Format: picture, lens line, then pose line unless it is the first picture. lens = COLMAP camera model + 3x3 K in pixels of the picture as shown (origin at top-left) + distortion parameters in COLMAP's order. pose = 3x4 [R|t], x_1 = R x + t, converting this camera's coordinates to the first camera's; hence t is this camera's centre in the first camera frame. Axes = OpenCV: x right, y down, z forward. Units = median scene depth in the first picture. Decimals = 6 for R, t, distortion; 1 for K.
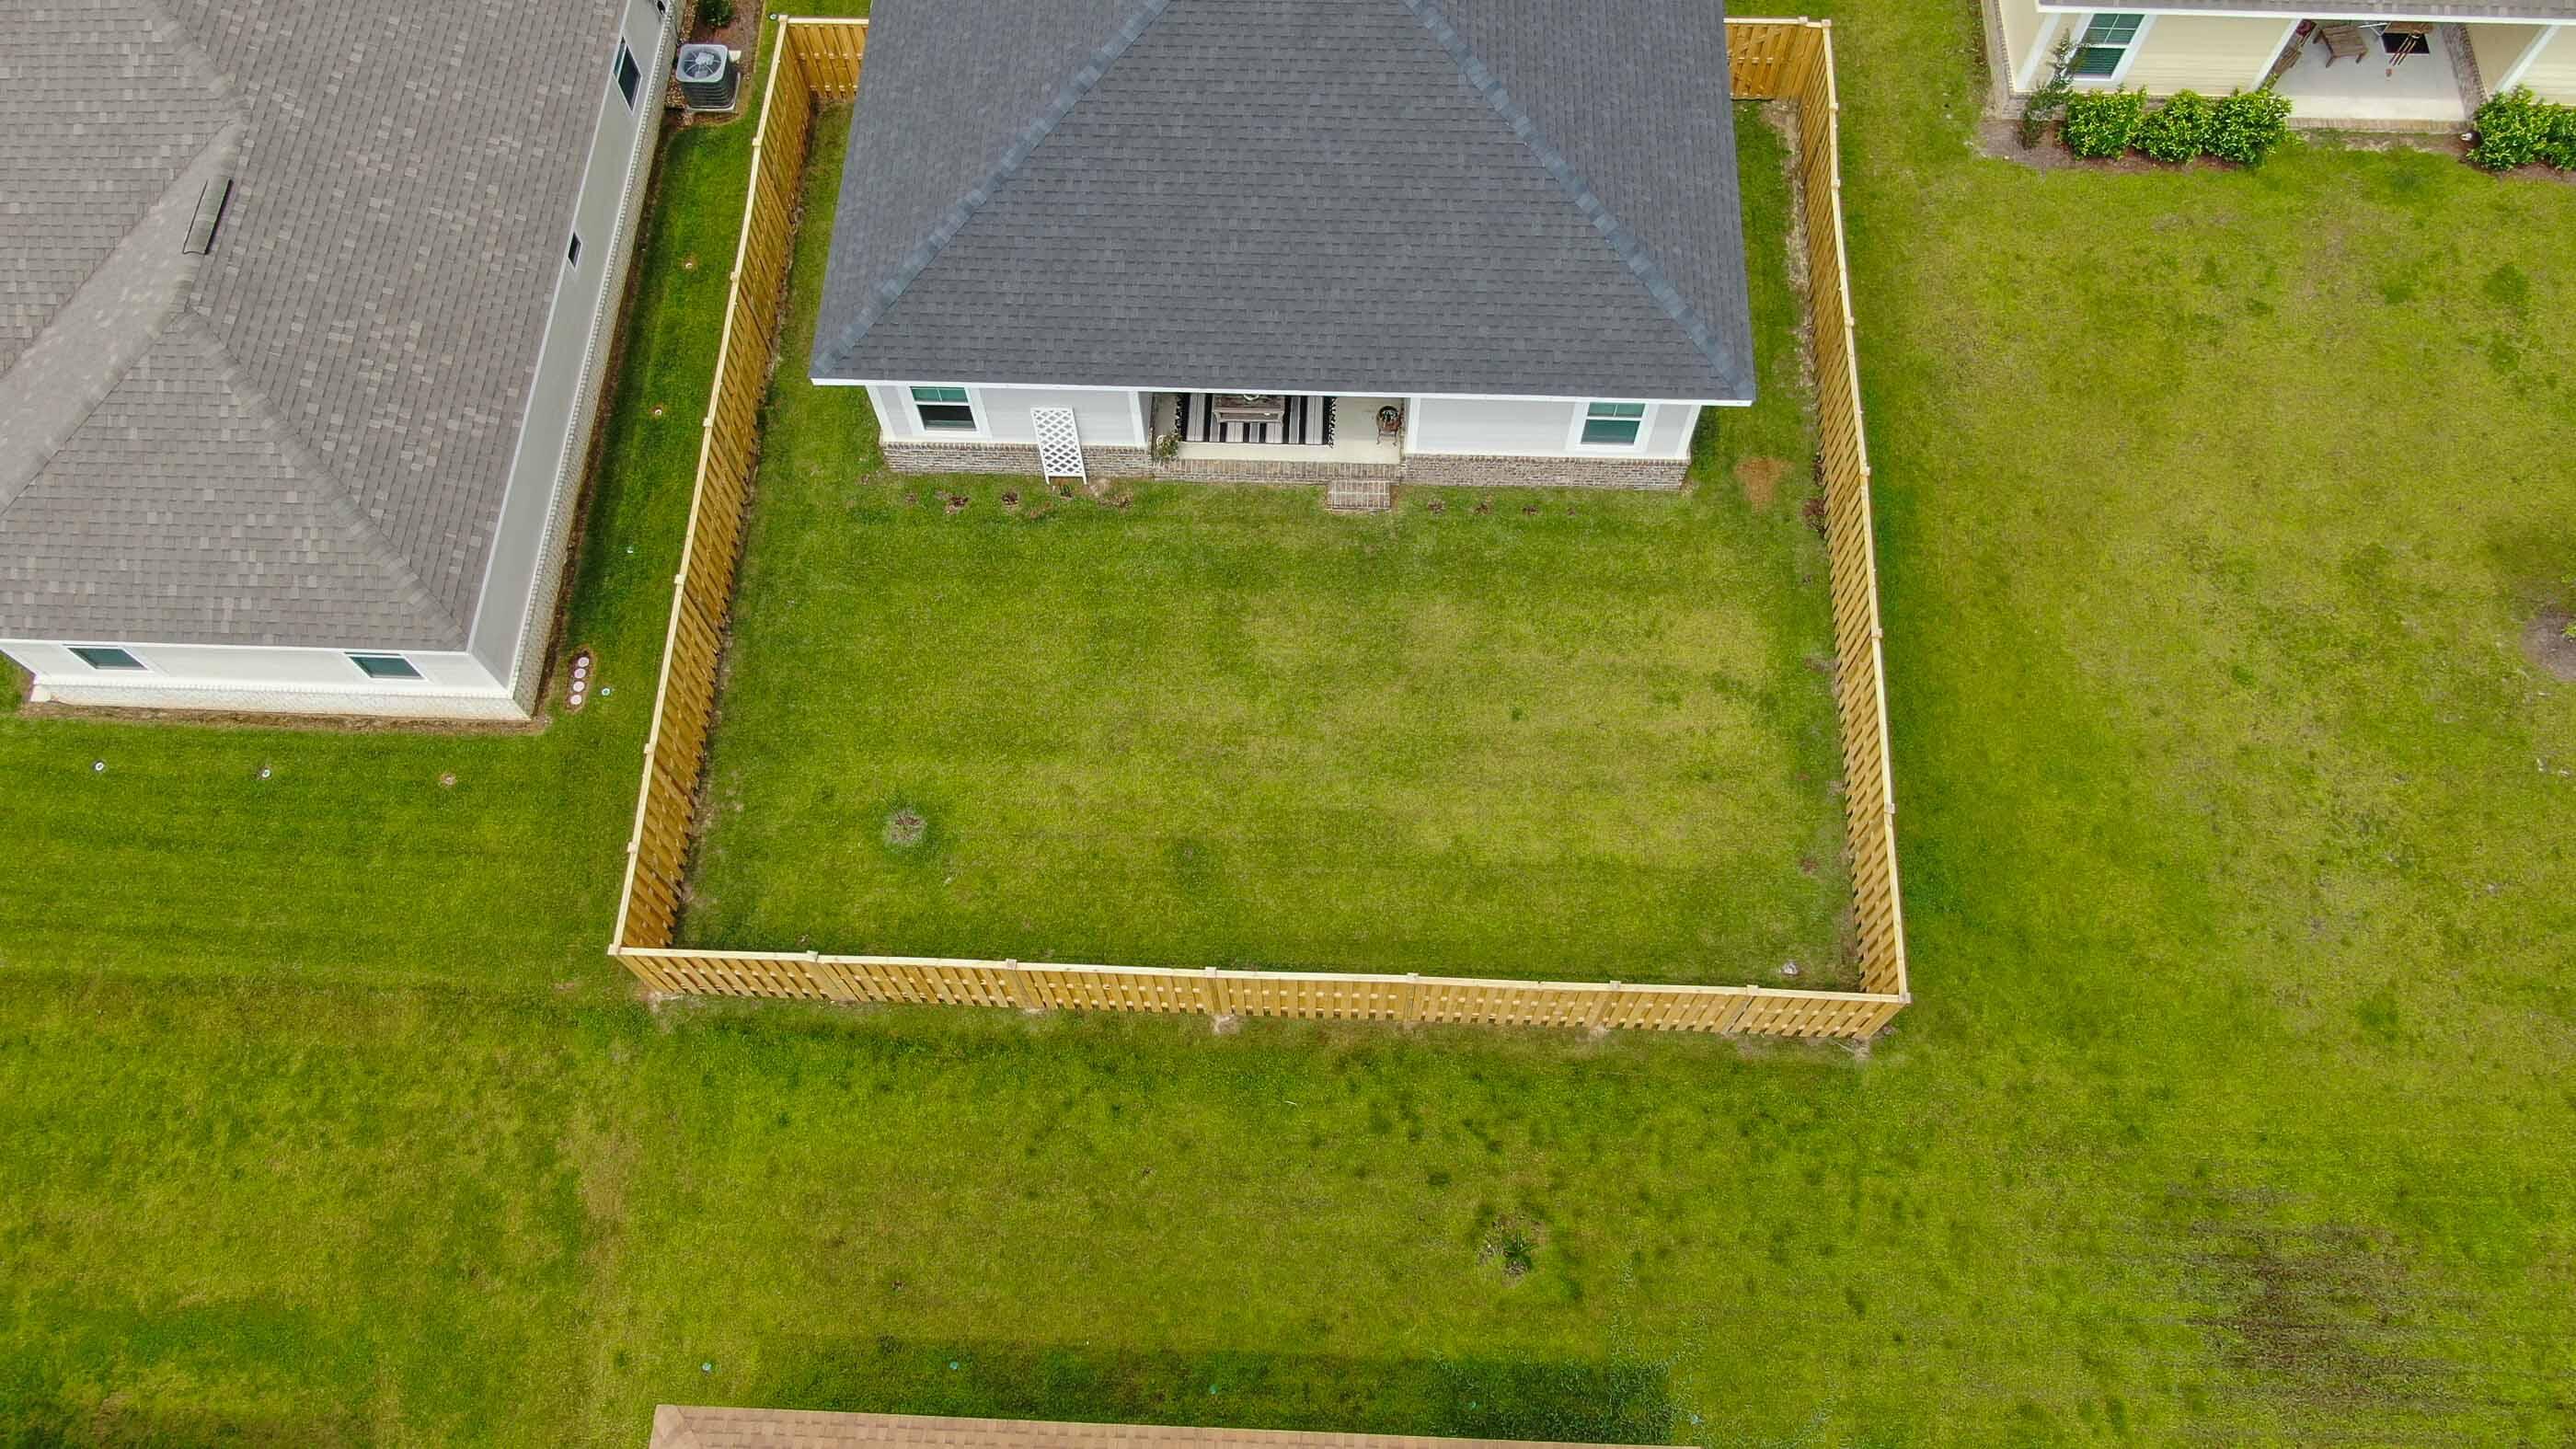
lens RADIAL K [[1851.8, 0, 1290.5], [0, 1851.8, 730.0], [0, 0, 1]] dist [-0.011999, -0.001766]
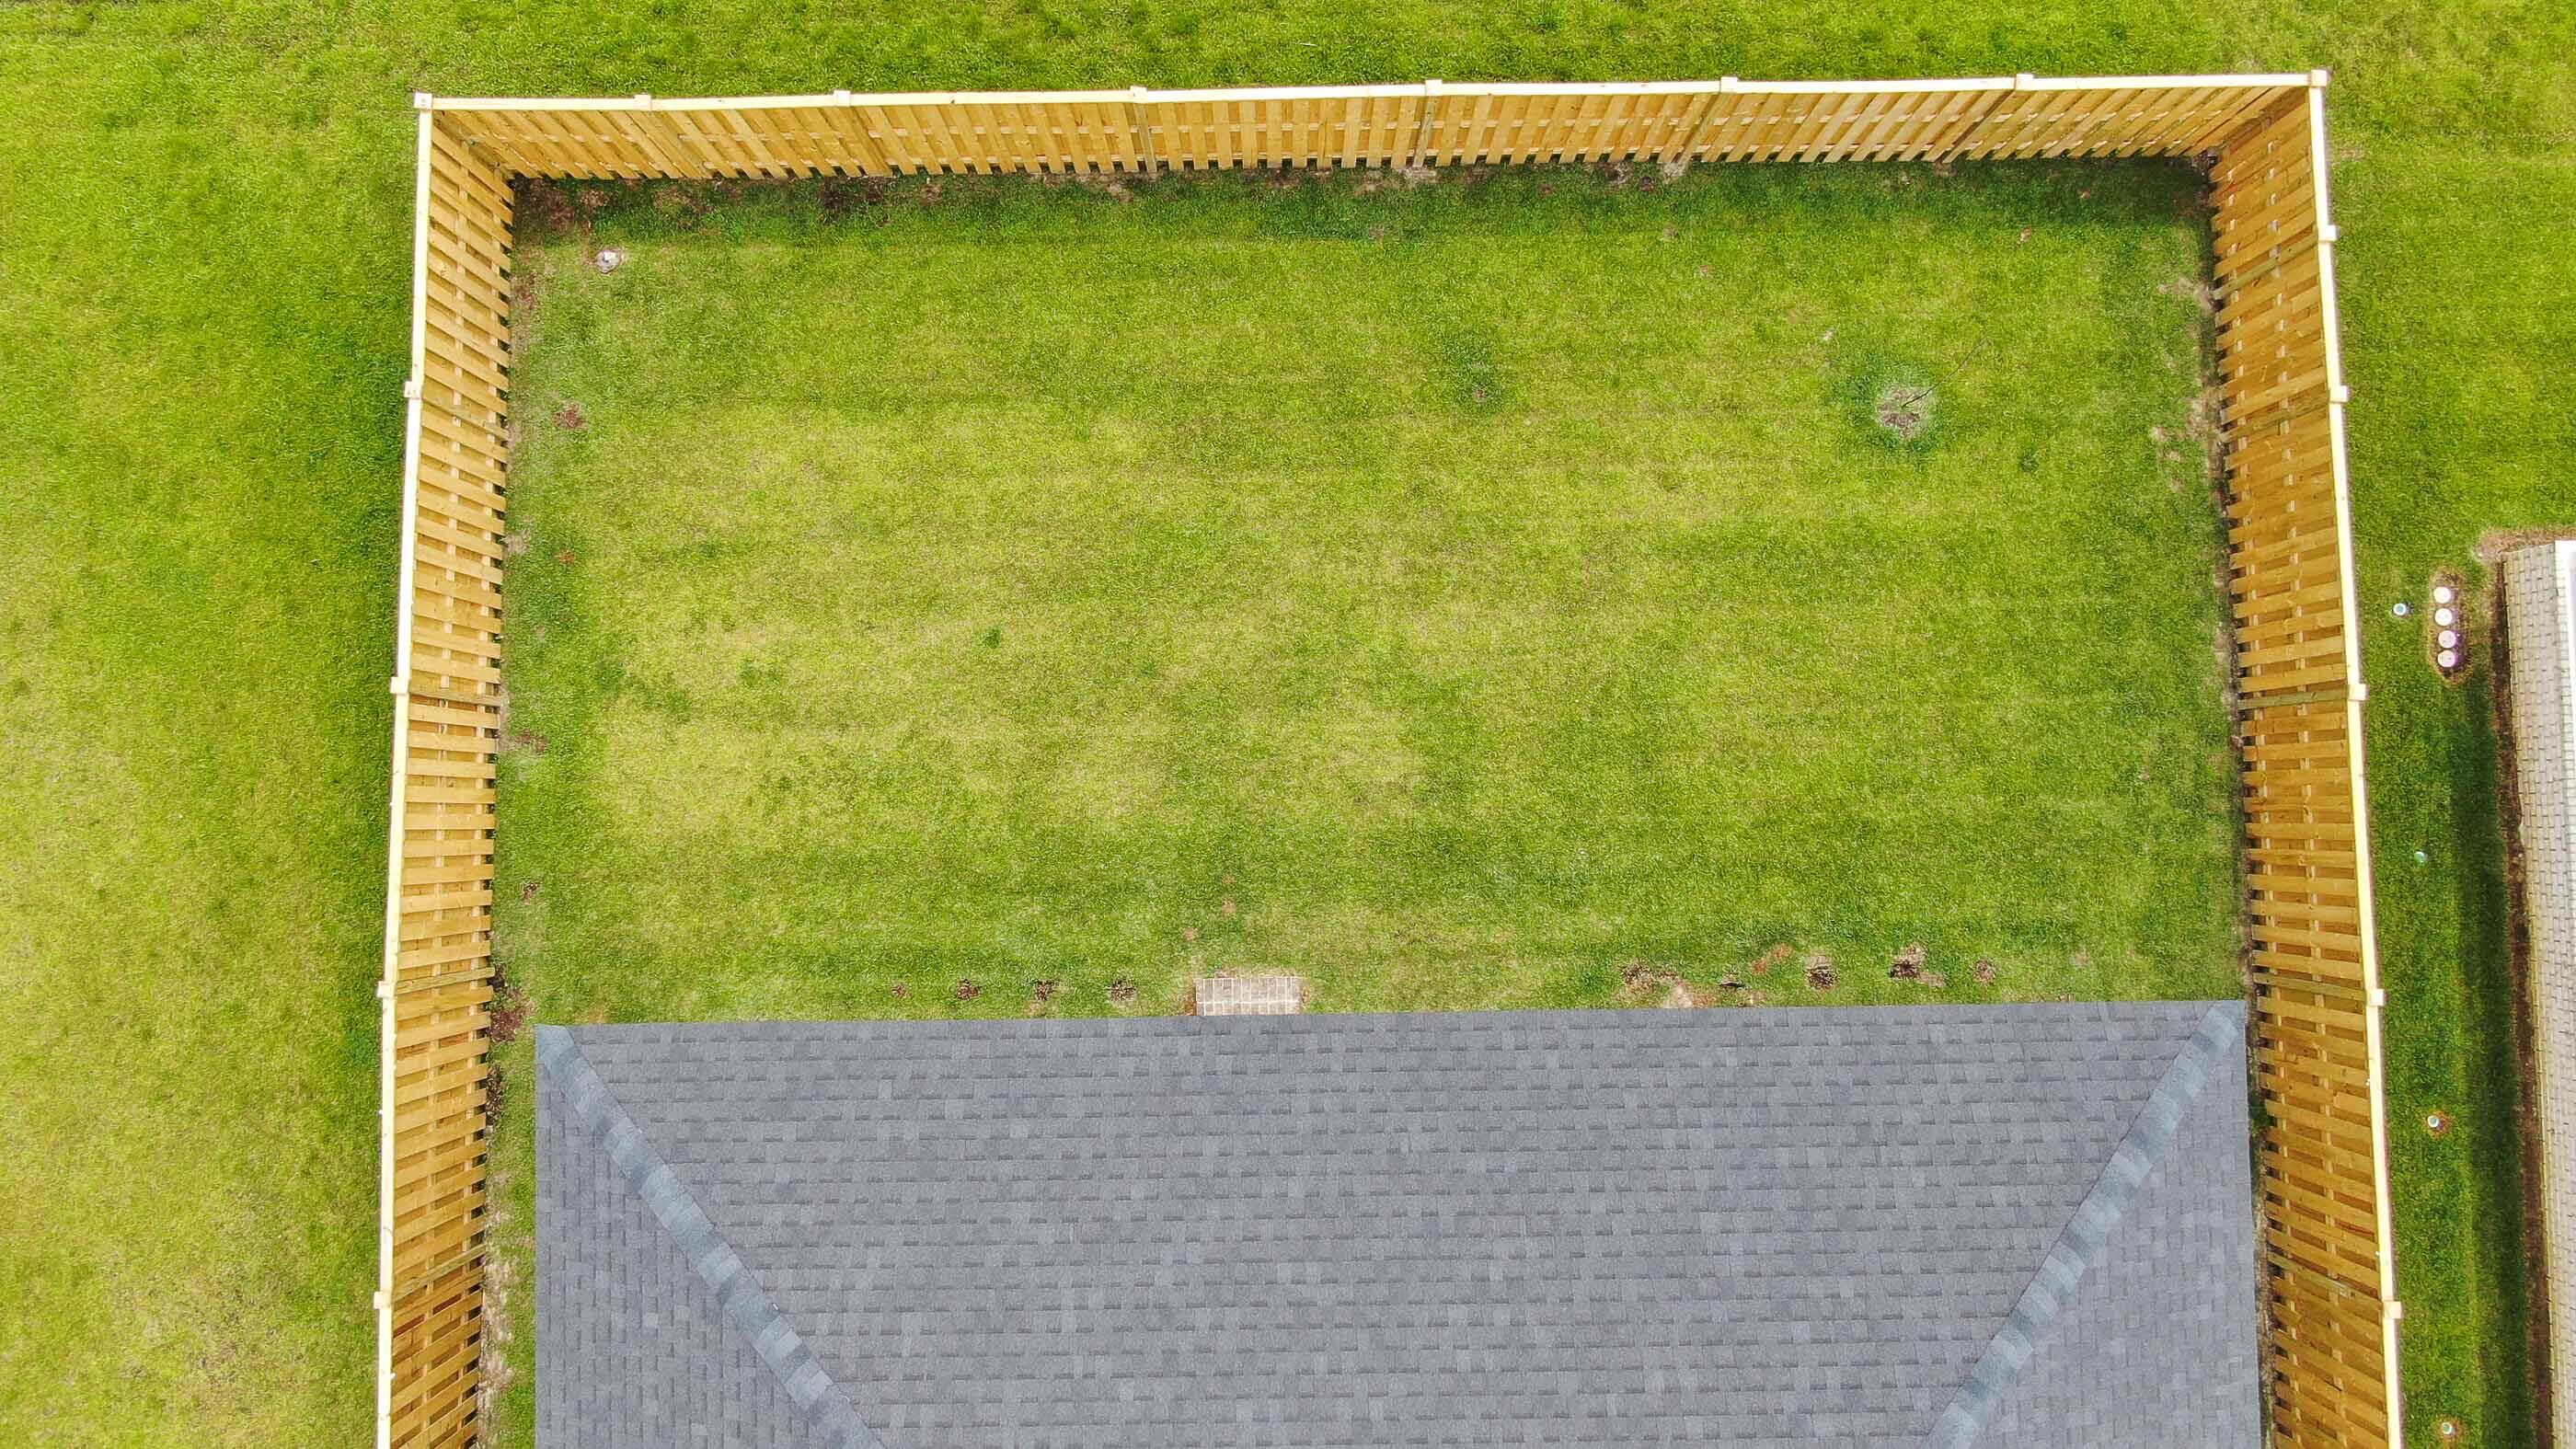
lens RADIAL K [[1851.8, 0, 1289.7], [0, 1851.8, 721.8], [0, 0, 1]] dist [-0.011999, -0.001766]
pose [[-0.998707, 0.050300, 0.007384, 0.014435], [-0.041467, -0.889995, 0.454081, -0.332054], [0.029412, 0.453188, 0.890930, 0.432651]]
